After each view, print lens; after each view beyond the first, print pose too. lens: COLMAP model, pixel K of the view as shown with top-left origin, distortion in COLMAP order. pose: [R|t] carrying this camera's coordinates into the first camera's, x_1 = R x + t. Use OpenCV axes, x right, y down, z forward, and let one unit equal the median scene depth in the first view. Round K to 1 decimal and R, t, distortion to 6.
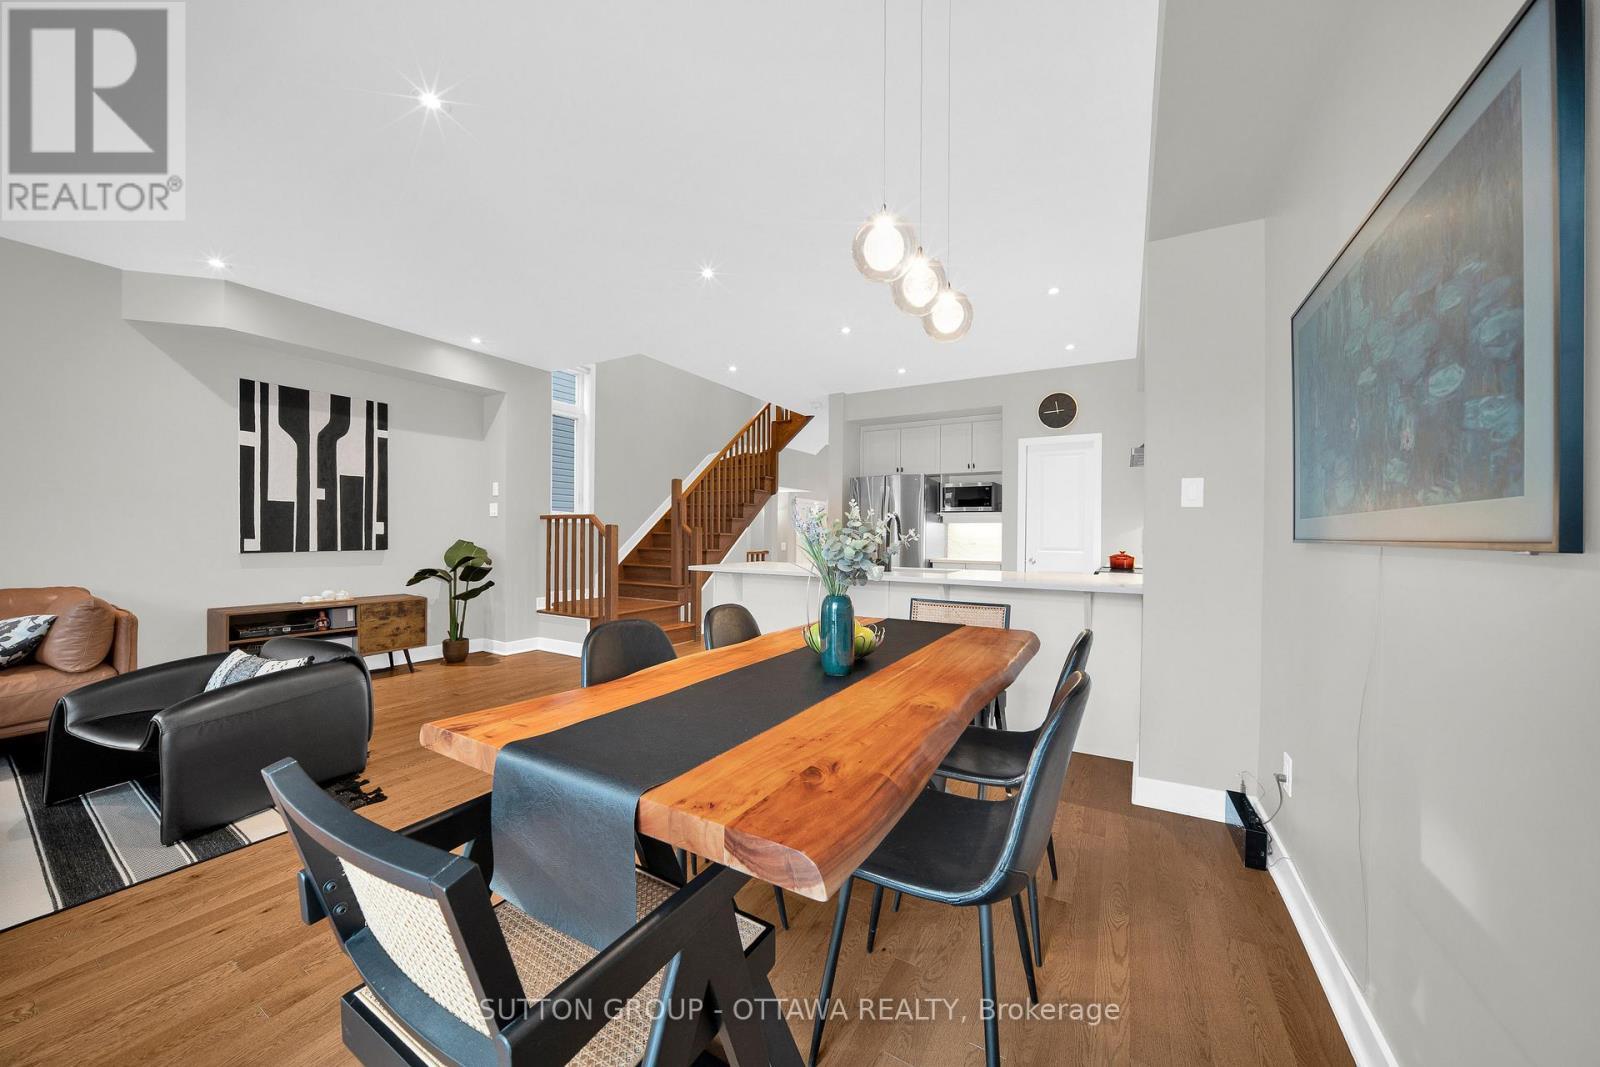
lens RADIAL K [[562.4, 0, 793.7], [0, 562.4, 534.6], [0, 0, 1]] dist [-0.002118, -0.000104]
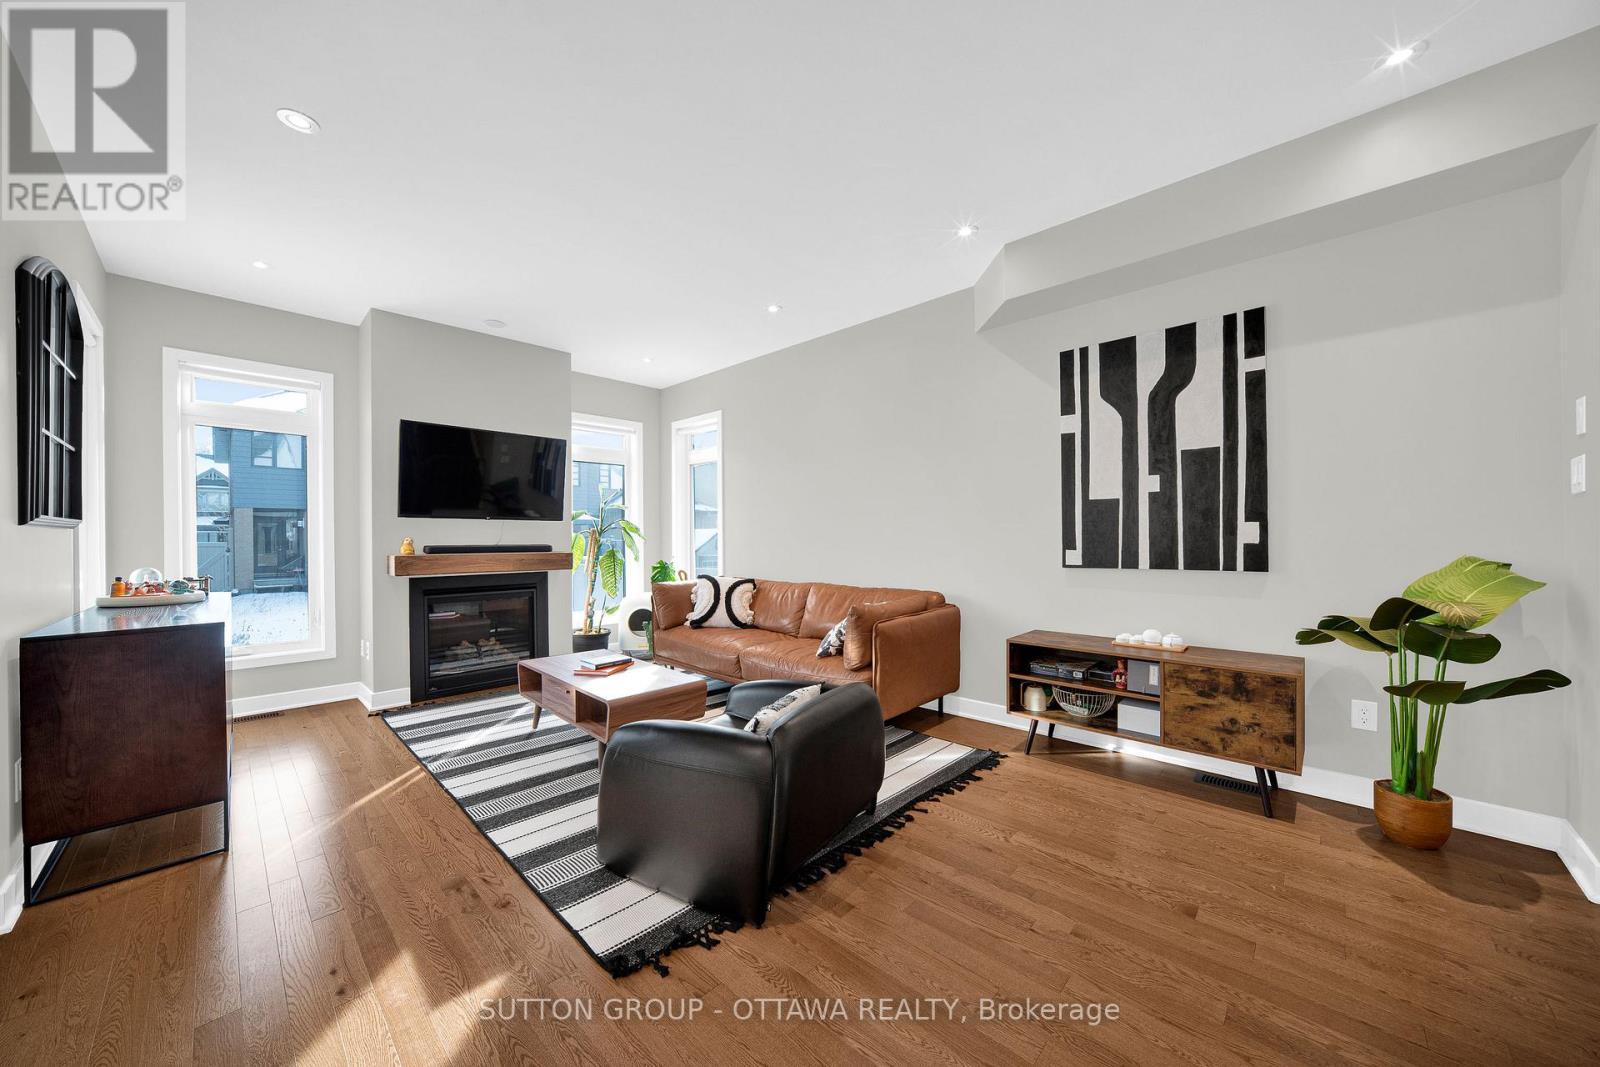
lens RADIAL K [[562.2, 0, 808.6], [0, 562.2, 540.0], [0, 0, 1]] dist [-0.014617, 0.003145]
pose [[-0.205773, -0.008109, -0.978566, -0.106311], [-0.000310, 0.999966, -0.008221, 0.000470], [0.978600, -0.001389, -0.205768, 0.719469]]
